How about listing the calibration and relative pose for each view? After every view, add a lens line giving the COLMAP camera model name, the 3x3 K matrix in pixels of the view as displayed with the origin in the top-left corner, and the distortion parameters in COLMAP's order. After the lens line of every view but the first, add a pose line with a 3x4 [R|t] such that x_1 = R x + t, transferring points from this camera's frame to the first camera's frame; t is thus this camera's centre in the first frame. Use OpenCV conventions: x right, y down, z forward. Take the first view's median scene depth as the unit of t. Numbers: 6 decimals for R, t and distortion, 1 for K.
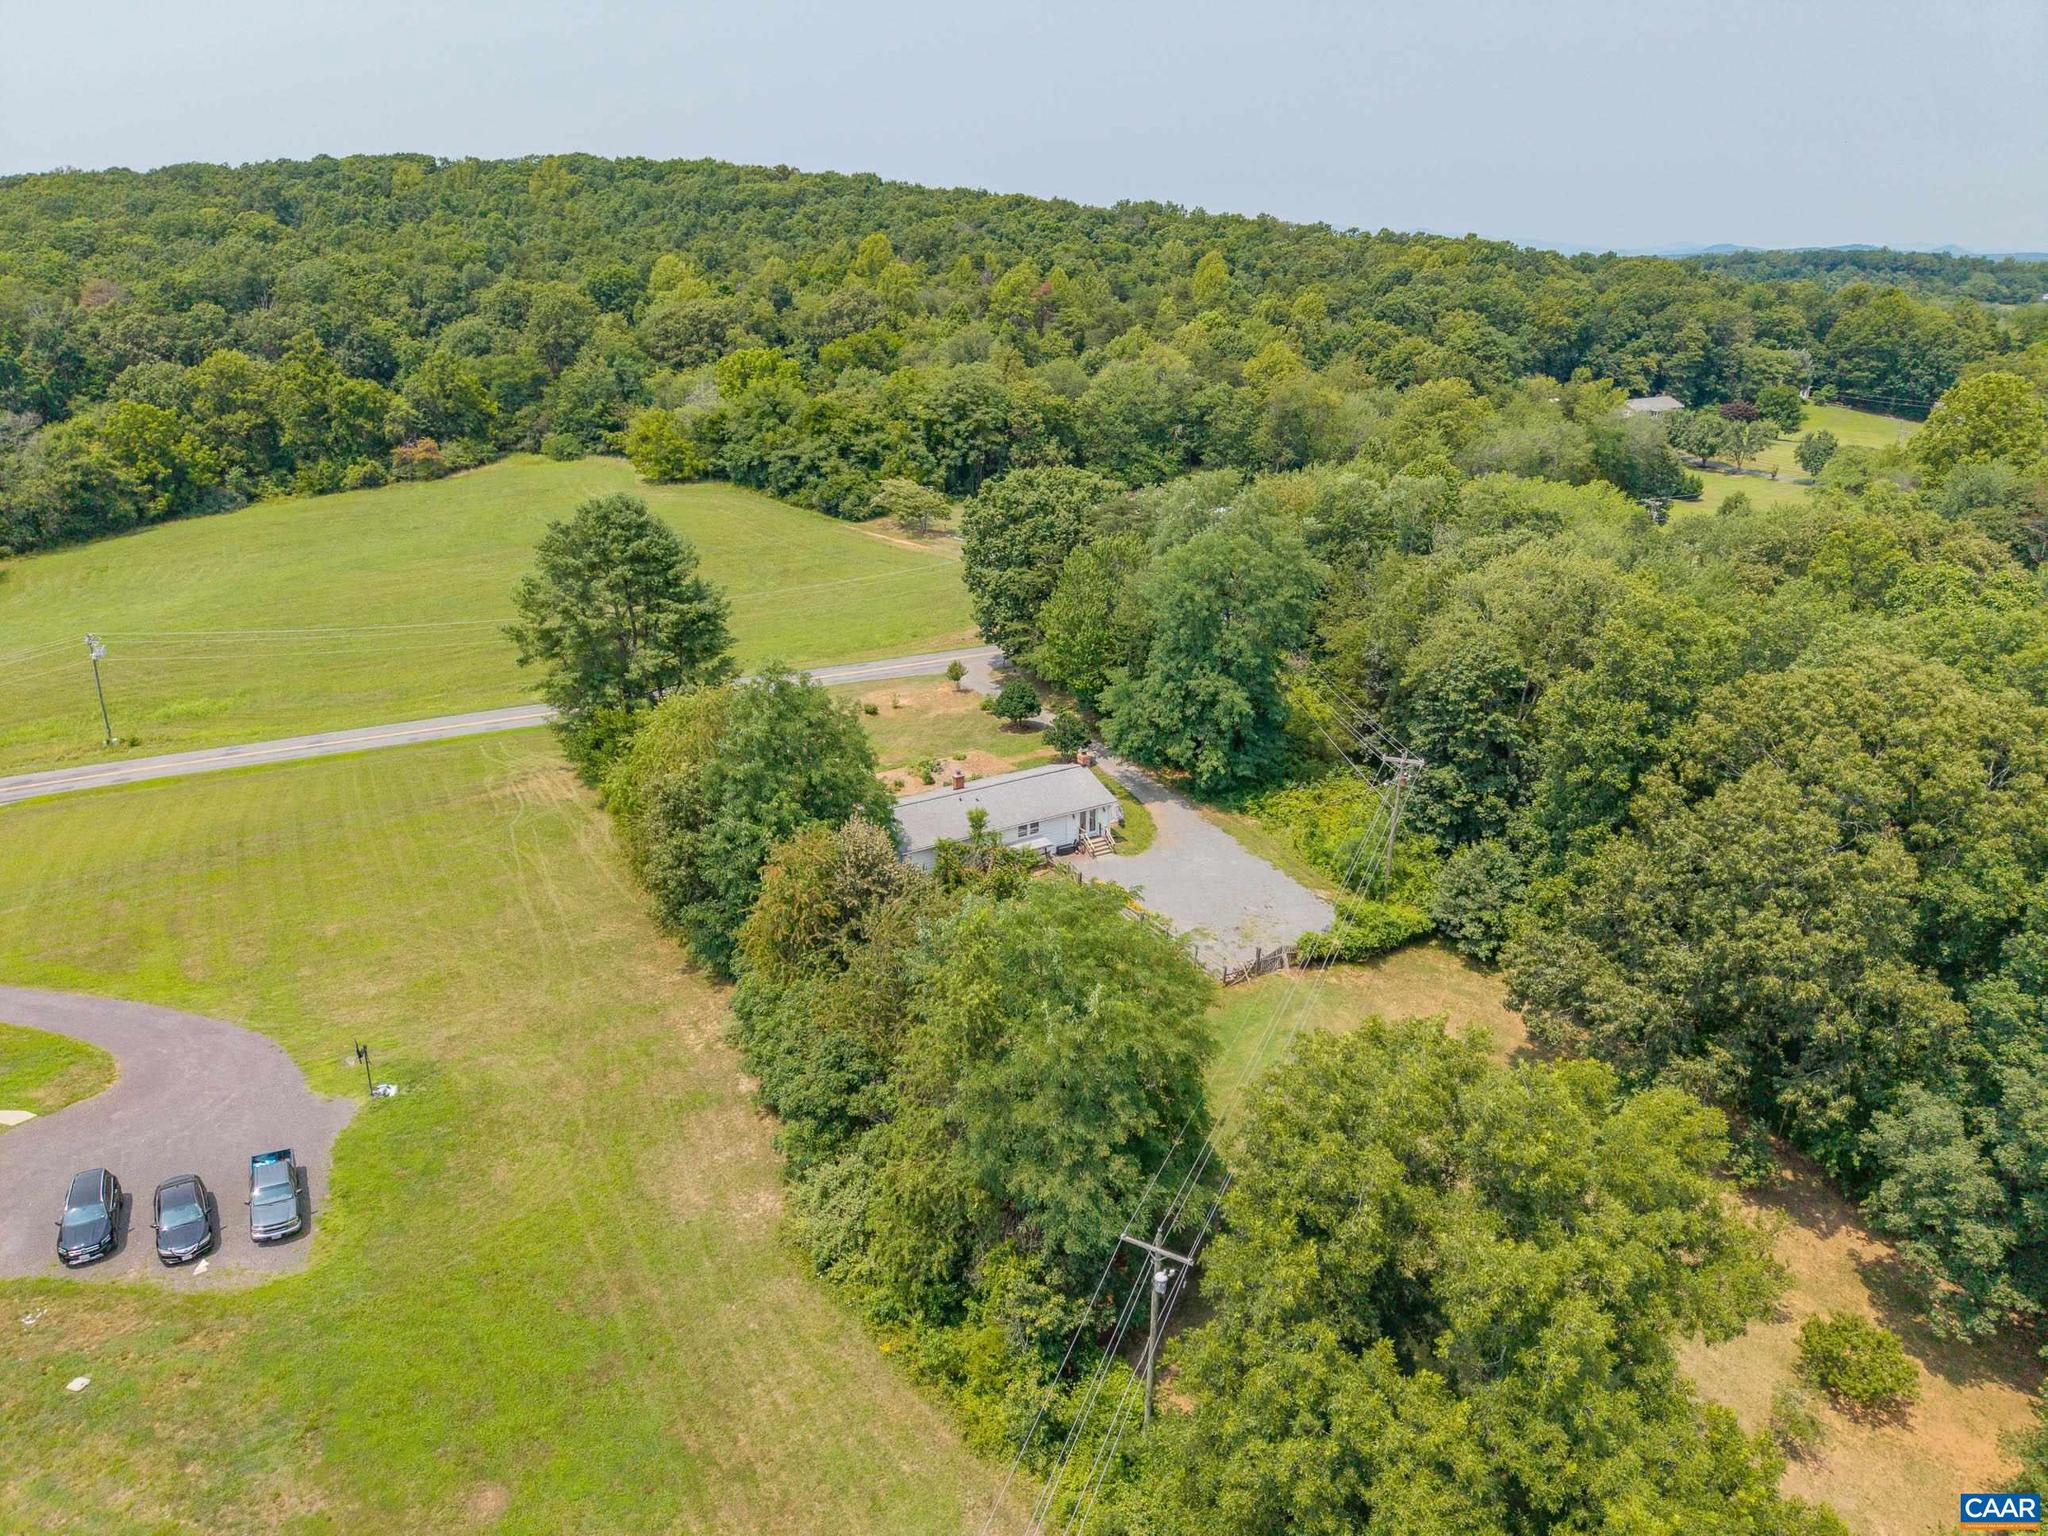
lens RADIAL K [[1369.2, 0, 1043.5], [0, 1369.2, 758.5], [0, 0, 1]] dist [0.026380, -0.025902]
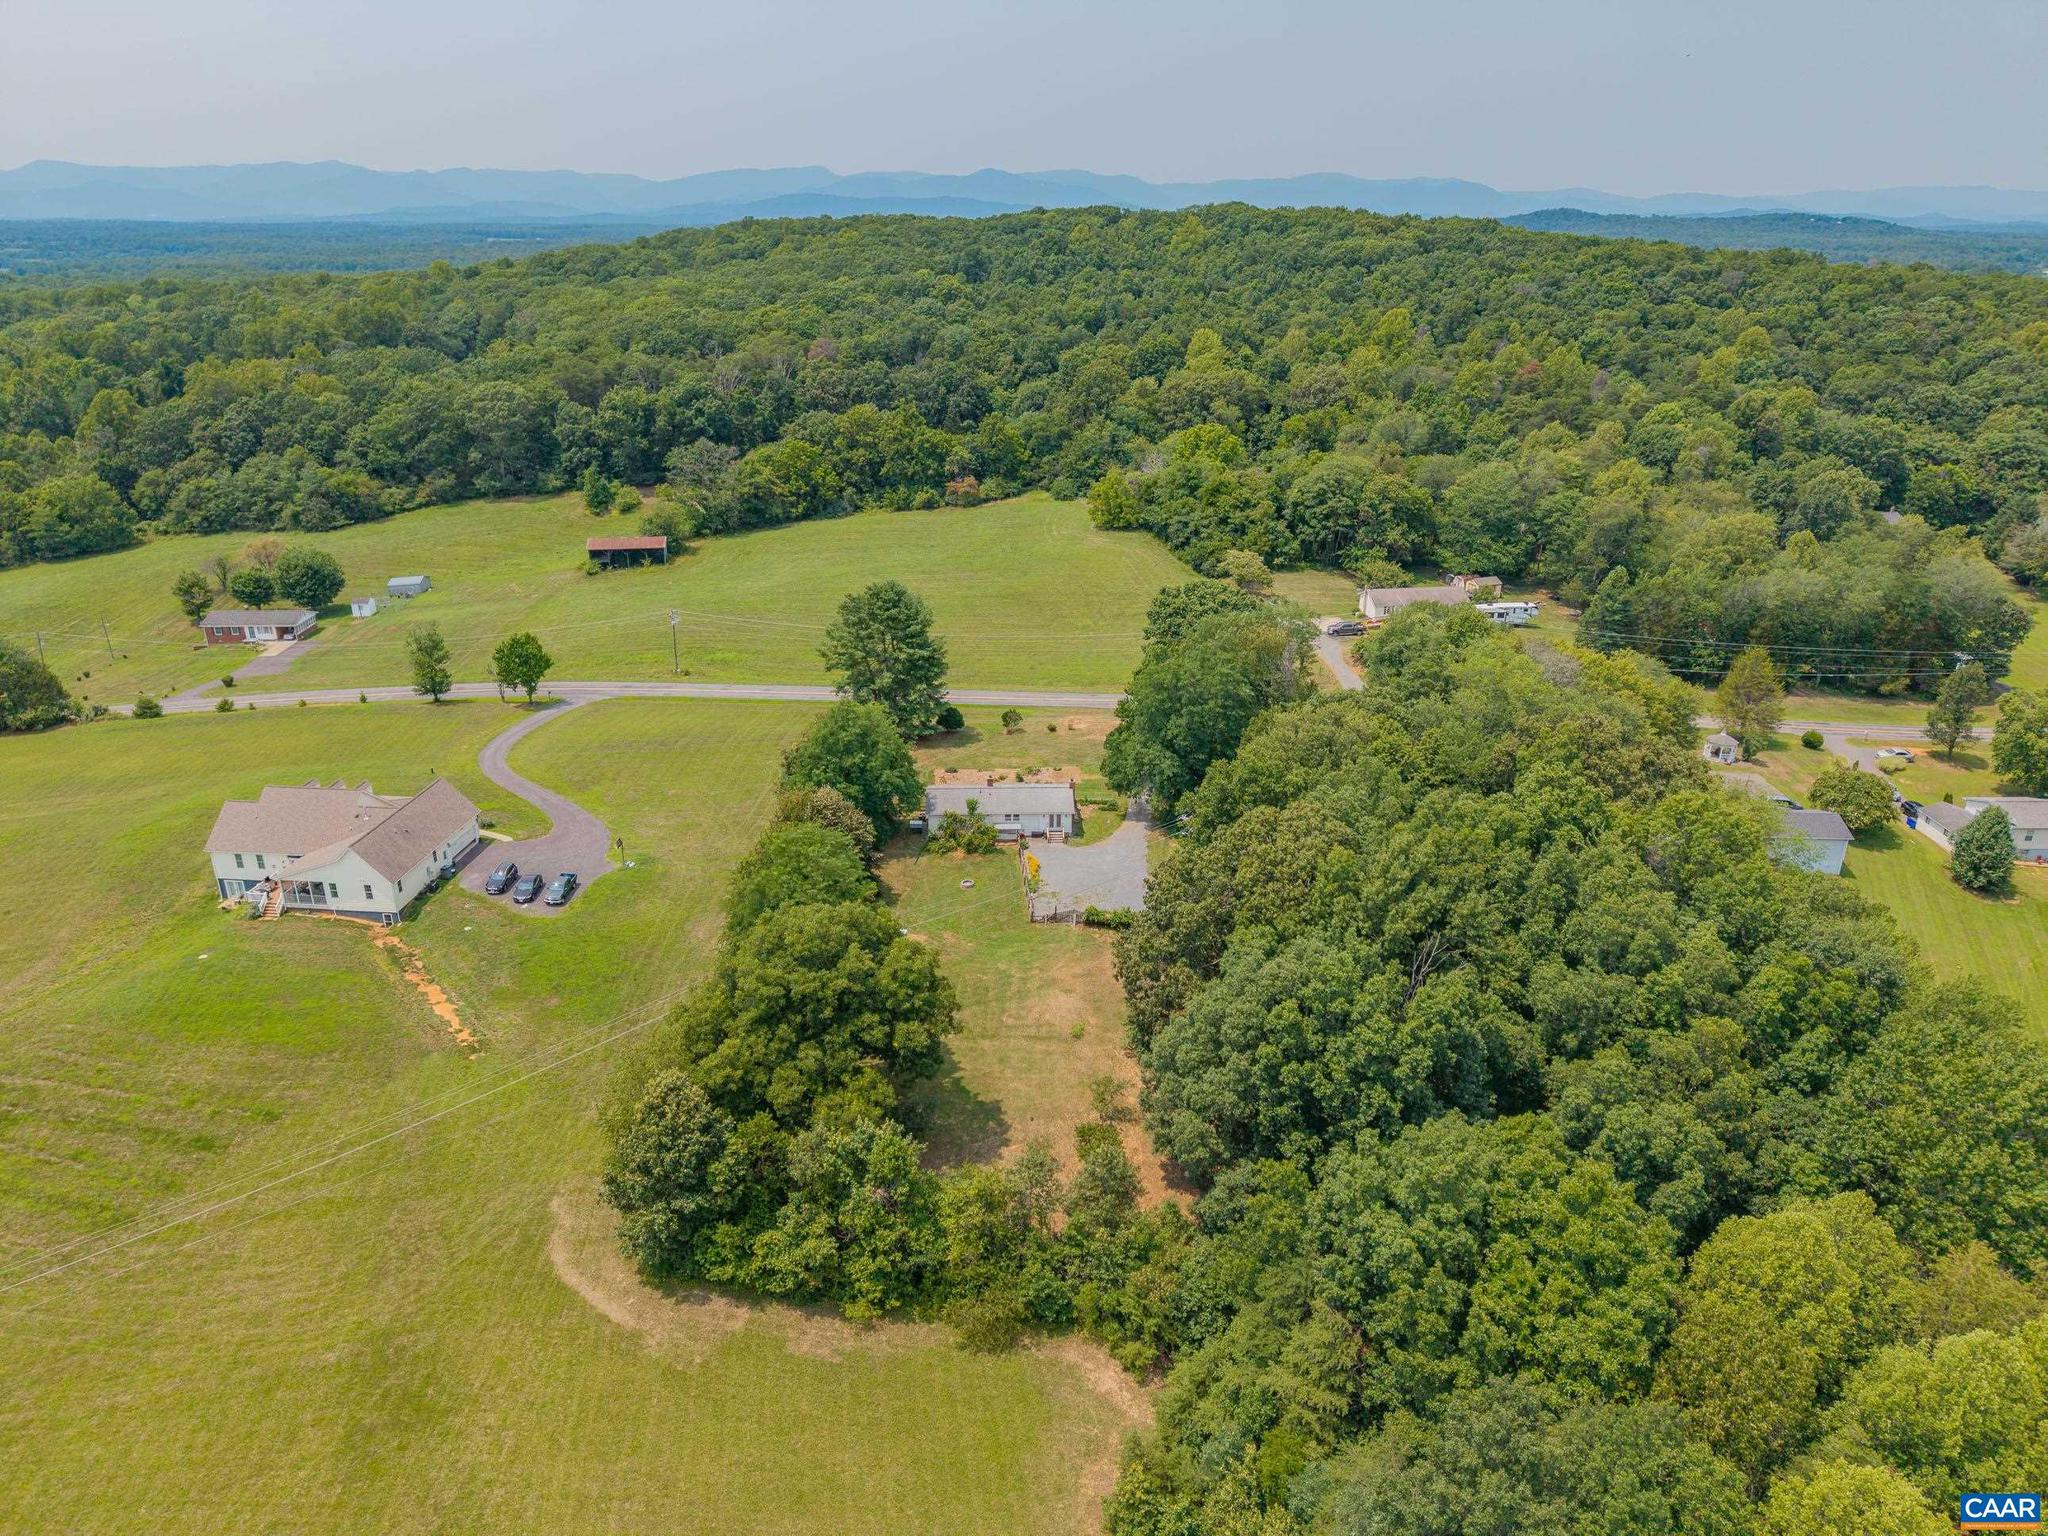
lens RADIAL K [[1369.2, 0, 1035.4], [0, 1369.2, 763.6], [0, 0, 1]] dist [0.026380, -0.025902]
pose [[0.864128, 0.186856, -0.467299, 0.331008], [-0.176012, 0.982090, 0.067222, -0.055414], [0.471490, 0.024162, 0.881540, -0.196160]]
